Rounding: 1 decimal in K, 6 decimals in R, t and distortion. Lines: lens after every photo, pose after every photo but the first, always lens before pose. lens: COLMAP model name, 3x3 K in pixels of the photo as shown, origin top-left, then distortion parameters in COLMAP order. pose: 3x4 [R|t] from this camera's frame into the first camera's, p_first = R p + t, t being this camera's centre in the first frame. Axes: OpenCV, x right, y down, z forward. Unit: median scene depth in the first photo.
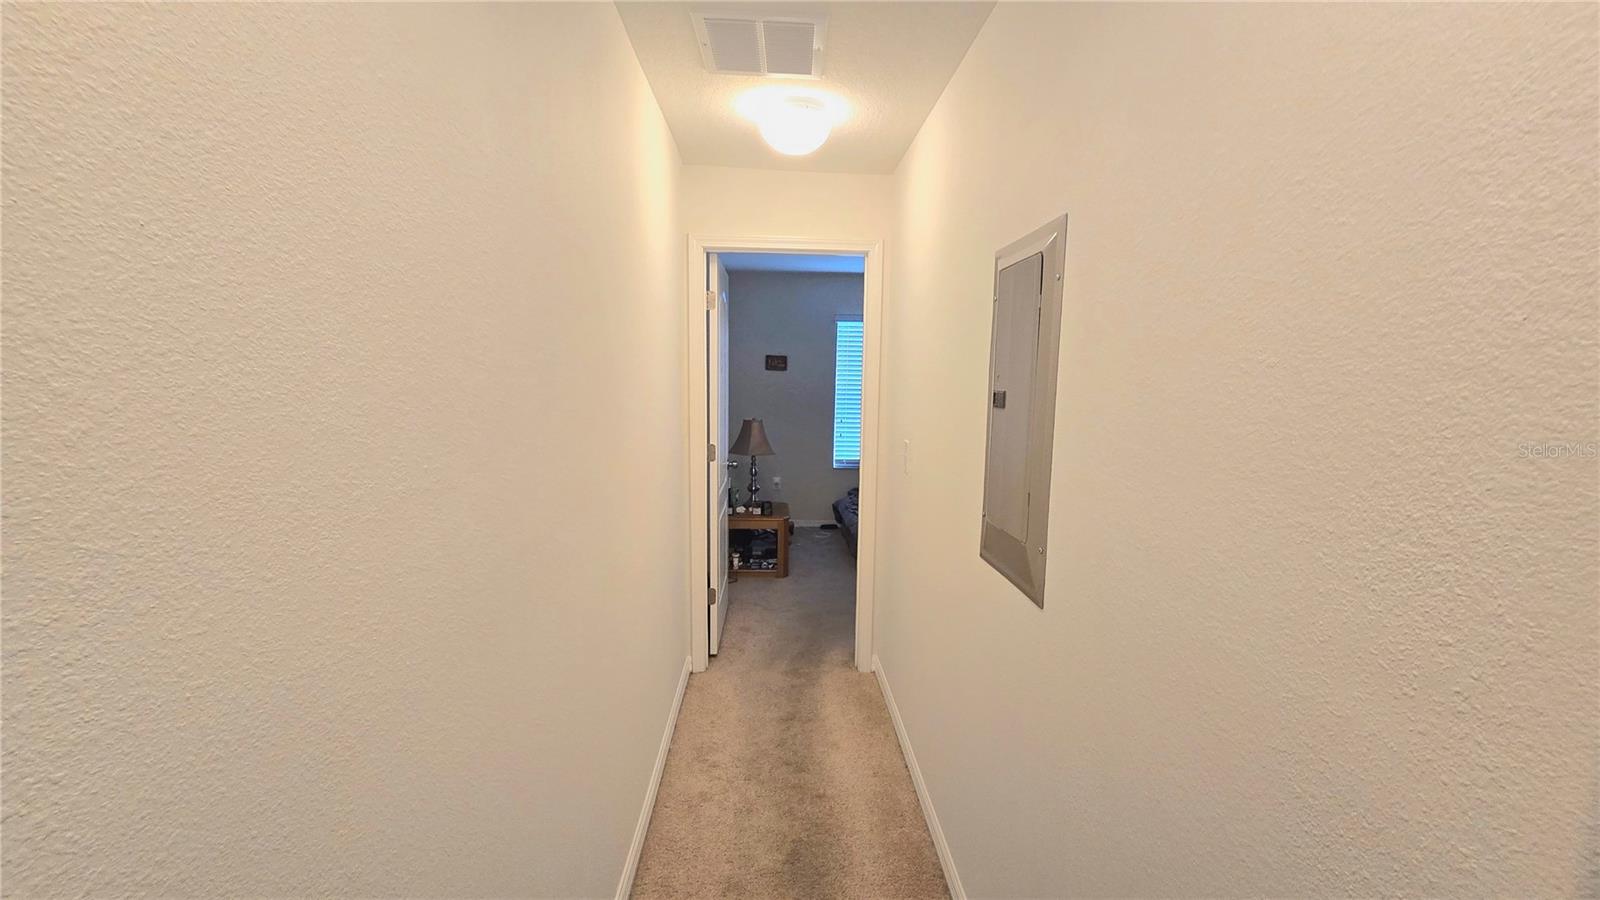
lens RADIAL K [[647.0, 0, 799.1], [0, 647.0, 449.7], [0, 0, 1]] dist [-0.008837, -0.000019]
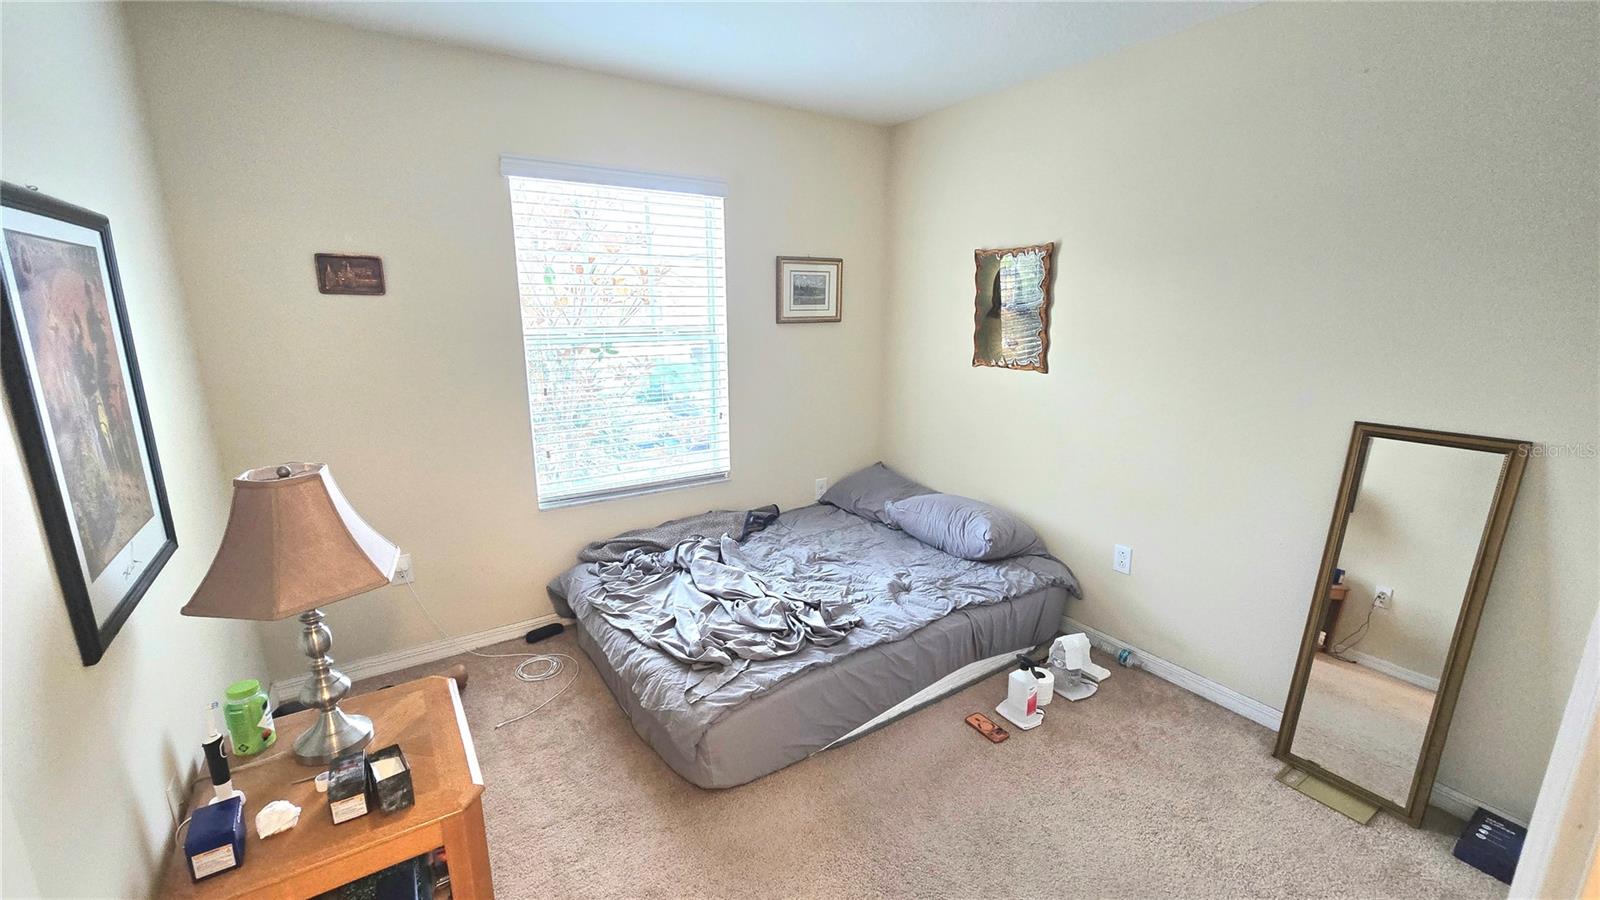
lens RADIAL K [[647.0, 0, 801.0], [0, 647.0, 454.5], [0, 0, 1]] dist [-0.008837, -0.000019]
pose [[0.851945, -0.136635, 0.505490, -0.014833], [0.071874, 0.986732, 0.145579, -0.063942], [-0.518675, -0.087694, 0.850462, 0.517397]]
